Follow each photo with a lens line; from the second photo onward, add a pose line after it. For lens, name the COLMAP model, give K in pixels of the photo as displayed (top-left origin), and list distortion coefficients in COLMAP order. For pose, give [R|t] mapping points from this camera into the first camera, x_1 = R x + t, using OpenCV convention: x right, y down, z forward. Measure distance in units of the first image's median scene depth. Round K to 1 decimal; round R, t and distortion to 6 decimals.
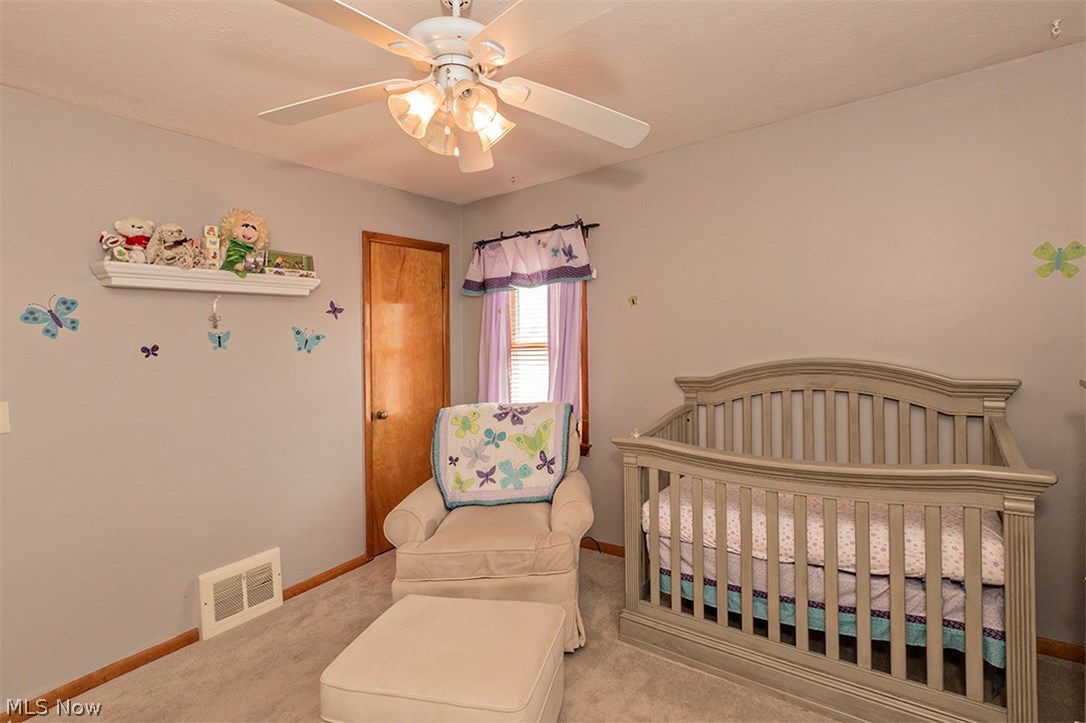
lens RADIAL K [[529.0, 0, 543.5], [0, 529.0, 332.5], [0, 0, 1]] dist [0.000946, -0.000149]
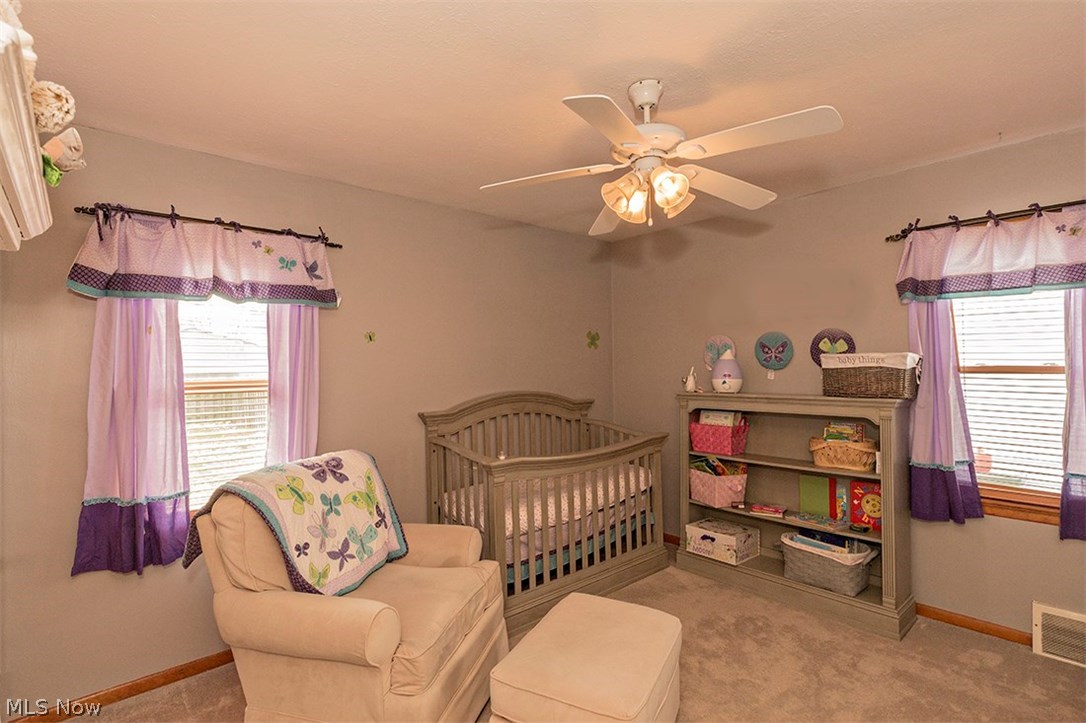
lens RADIAL K [[516.3, 0, 578.5], [0, 516.3, 365.9], [0, 0, 1]] dist [-0.000404, 0.000077]
pose [[0.171732, 0.037426, 0.984433, -0.753712], [-0.005179, 0.999299, -0.037088, 0.028045], [-0.985130, 0.001271, 0.171805, 0.521615]]
